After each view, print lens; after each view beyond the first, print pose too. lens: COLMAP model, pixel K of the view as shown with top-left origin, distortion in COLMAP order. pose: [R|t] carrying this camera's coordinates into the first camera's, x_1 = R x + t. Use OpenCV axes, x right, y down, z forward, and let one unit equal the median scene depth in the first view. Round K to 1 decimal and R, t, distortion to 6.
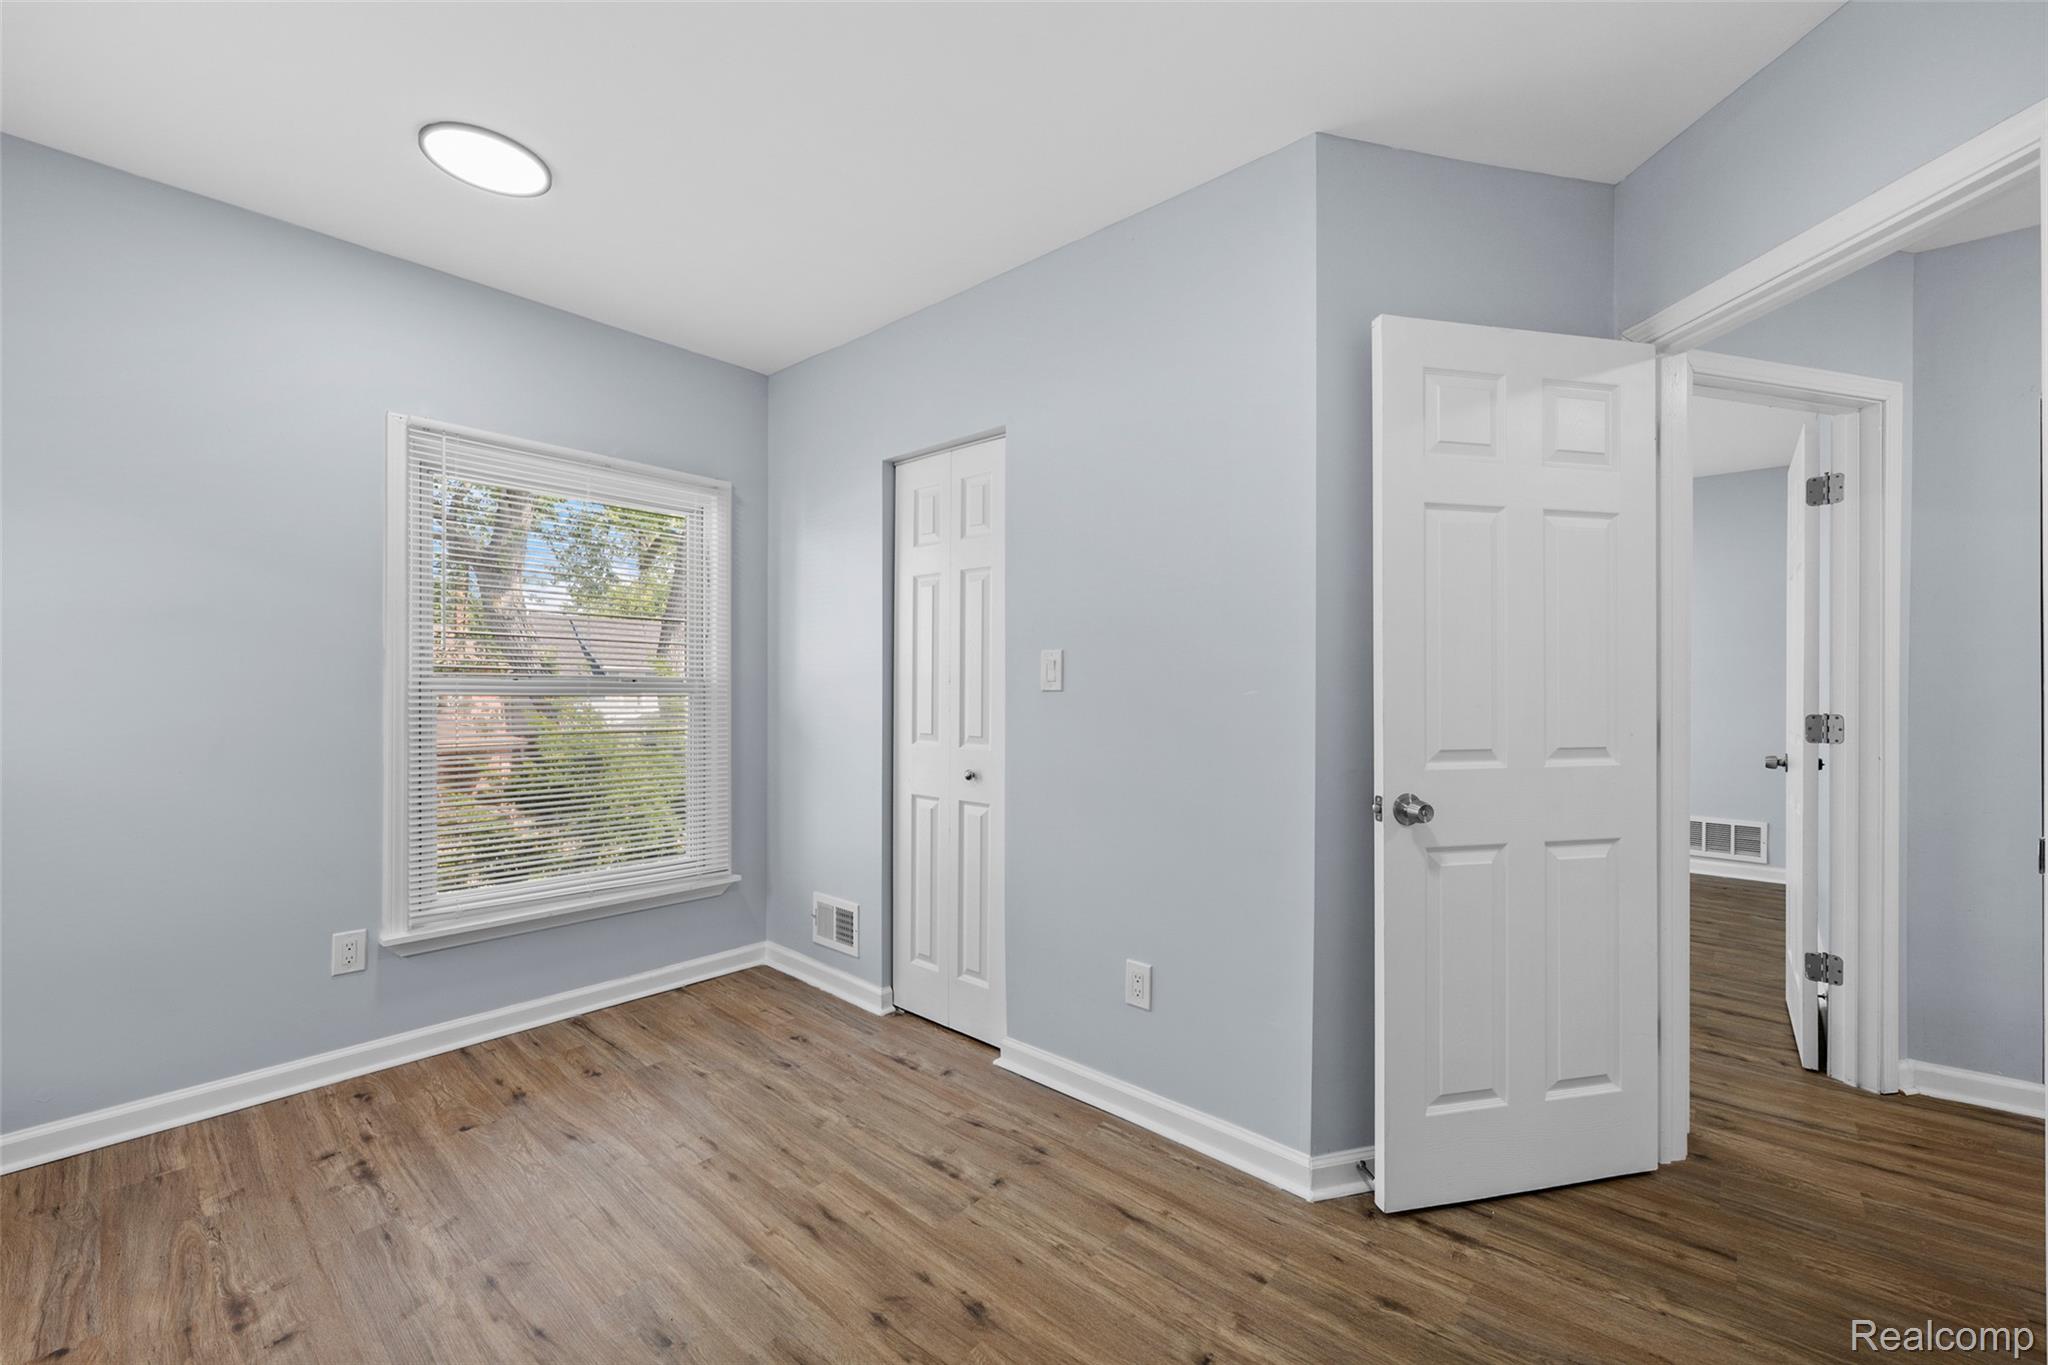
lens RADIAL K [[834.0, 0, 1018.7], [0, 834.0, 683.7], [0, 0, 1]] dist [0.001728, 0.000214]
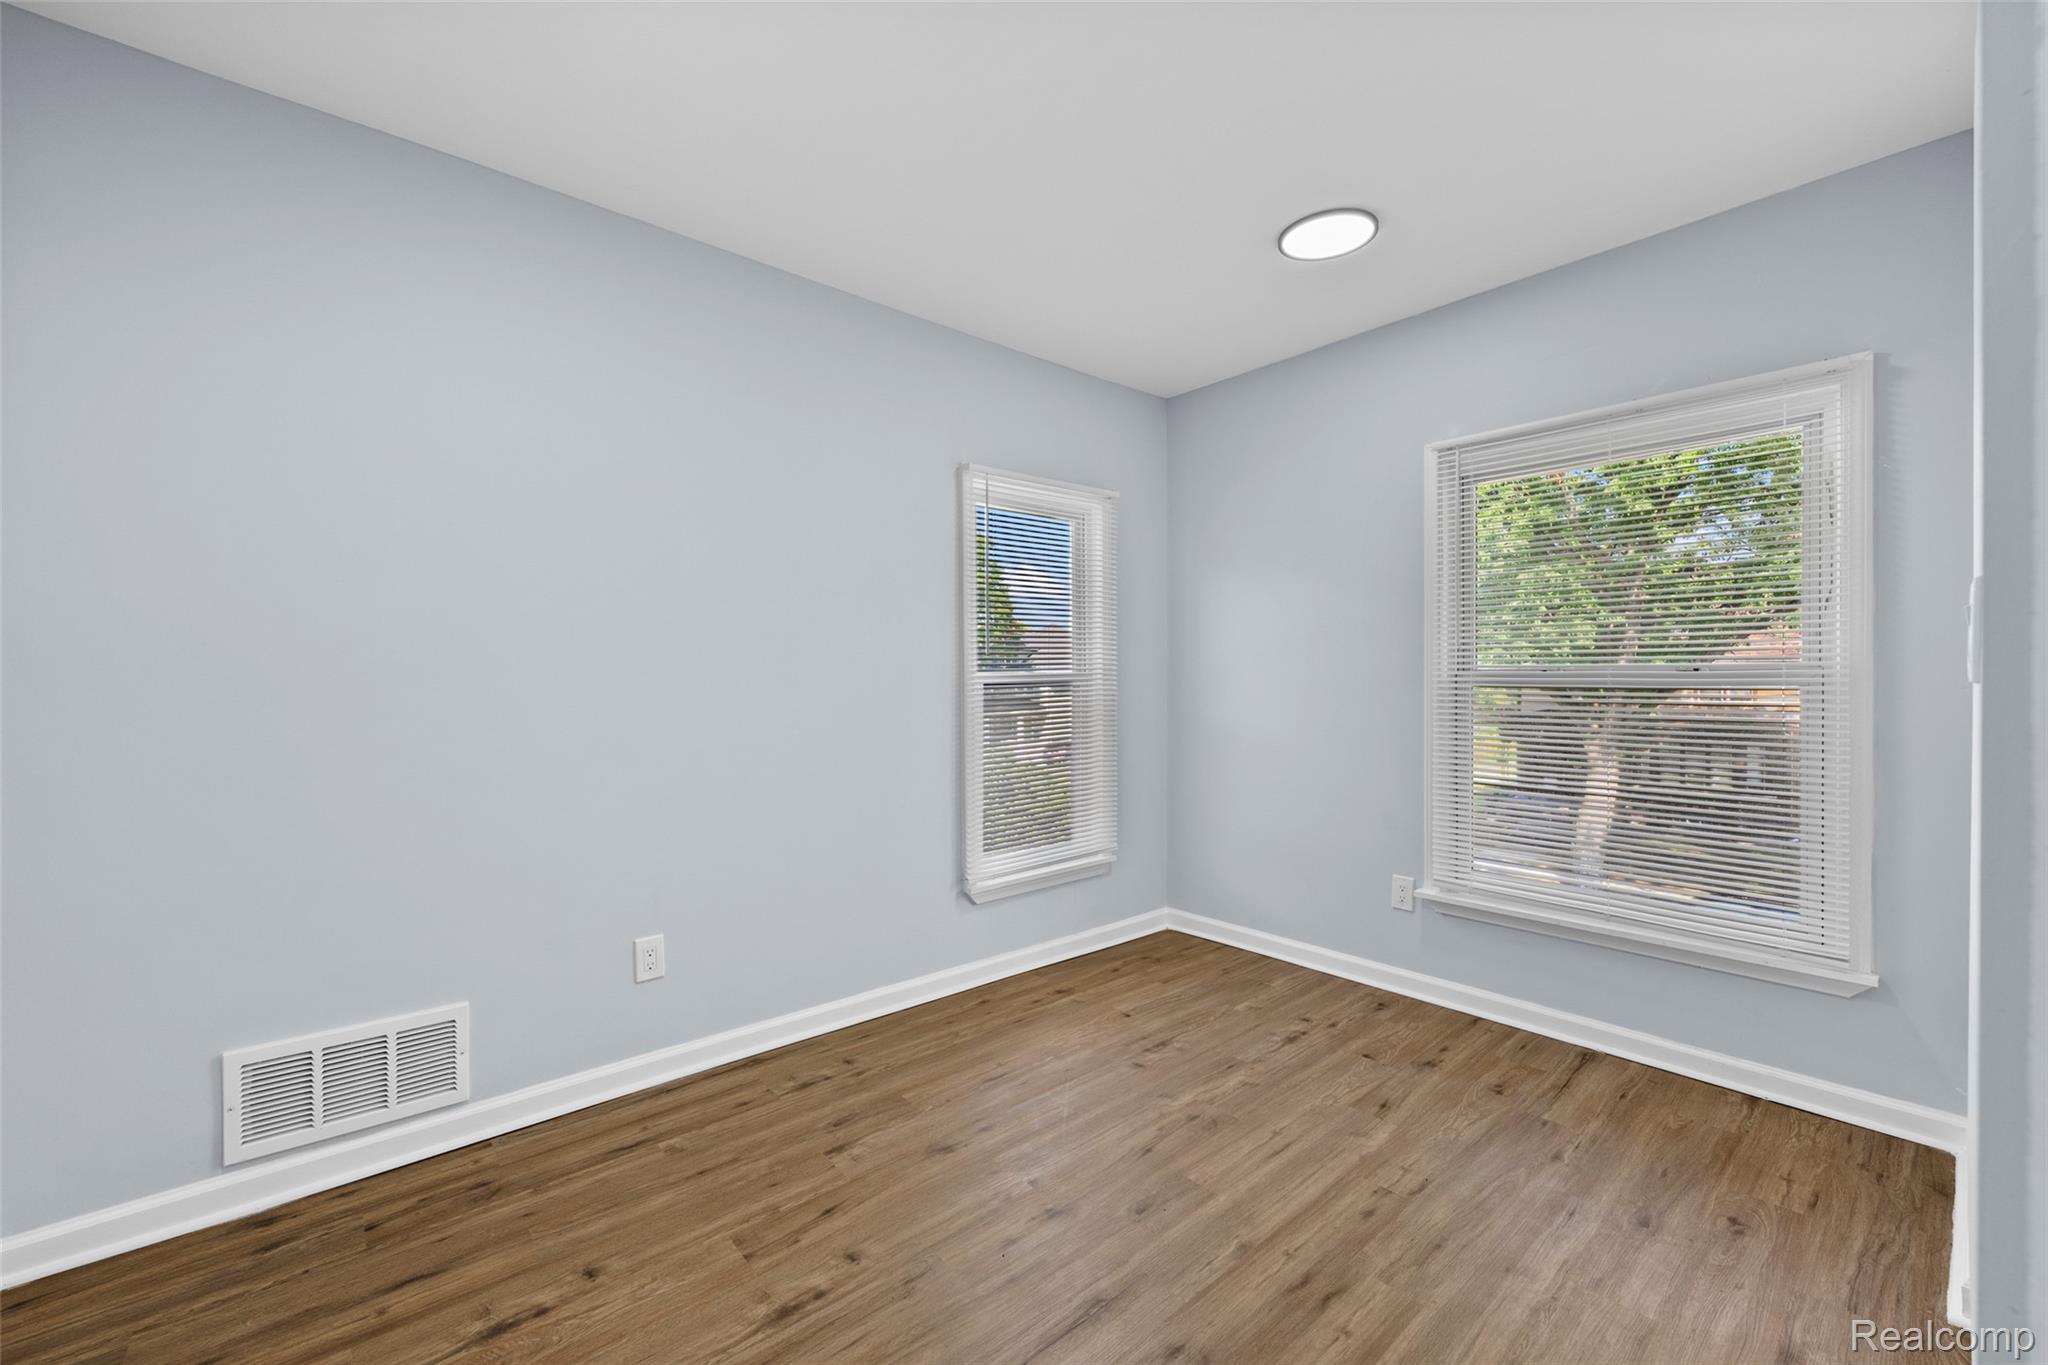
lens RADIAL K [[834.0, 0, 1019.5], [0, 834.0, 678.1], [0, 0, 1]] dist [0.001728, 0.000214]
pose [[-0.120716, -0.002459, -0.992684, 0.503468], [-0.004908, 0.999986, -0.001880, 0.014432], [0.992675, 0.004646, -0.120726, 0.615202]]
